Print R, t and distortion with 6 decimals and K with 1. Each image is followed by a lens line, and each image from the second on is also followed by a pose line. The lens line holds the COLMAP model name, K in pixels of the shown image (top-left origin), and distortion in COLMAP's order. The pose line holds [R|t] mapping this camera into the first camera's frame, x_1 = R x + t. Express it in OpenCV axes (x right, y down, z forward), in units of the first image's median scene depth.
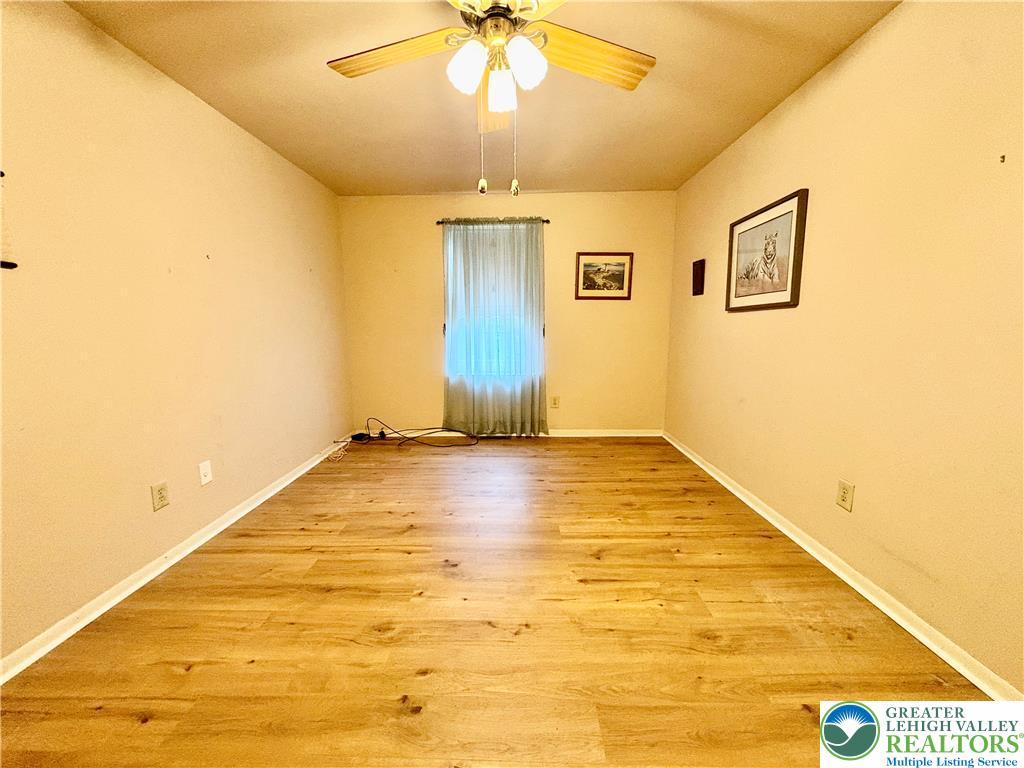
lens RADIAL K [[408.2, 0, 513.8], [0, 408.2, 384.6], [0, 0, 1]] dist [0.001418, 0.000126]
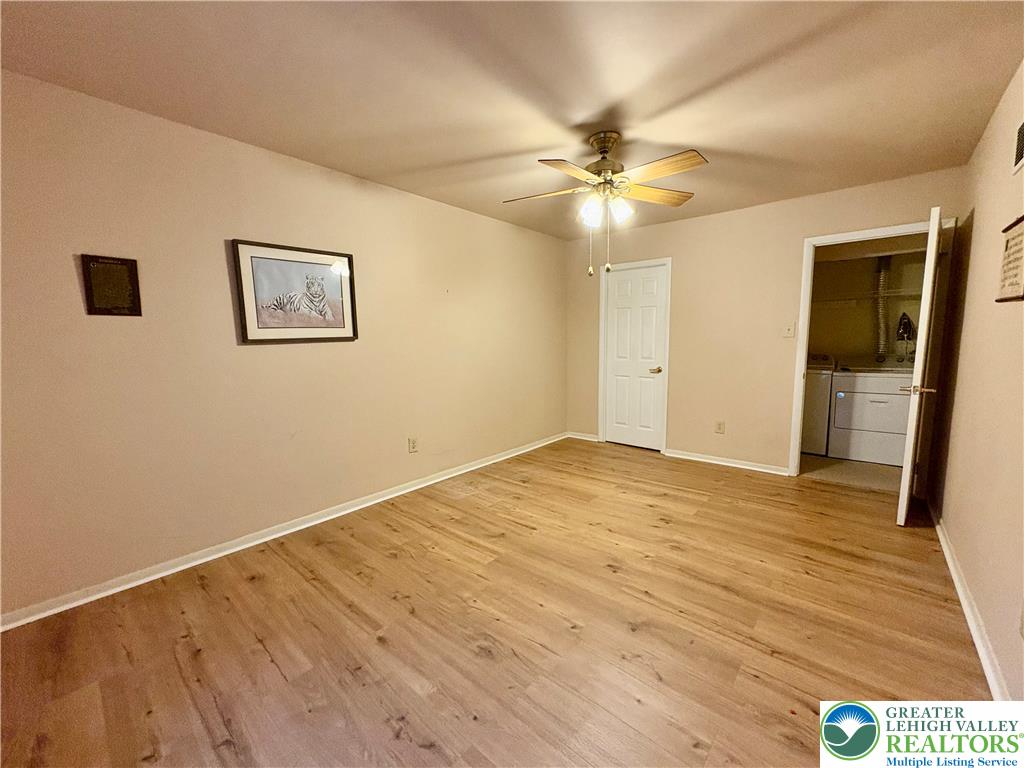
lens RADIAL K [[408.2, 0, 514.7], [0, 408.2, 383.5], [0, 0, 1]] dist [0.001418, 0.000126]
pose [[-0.765711, -0.051883, 0.641089, -0.580991], [0.117035, 0.968862, 0.218194, -0.288394], [-0.632447, 0.242103, -0.735796, 1.704333]]
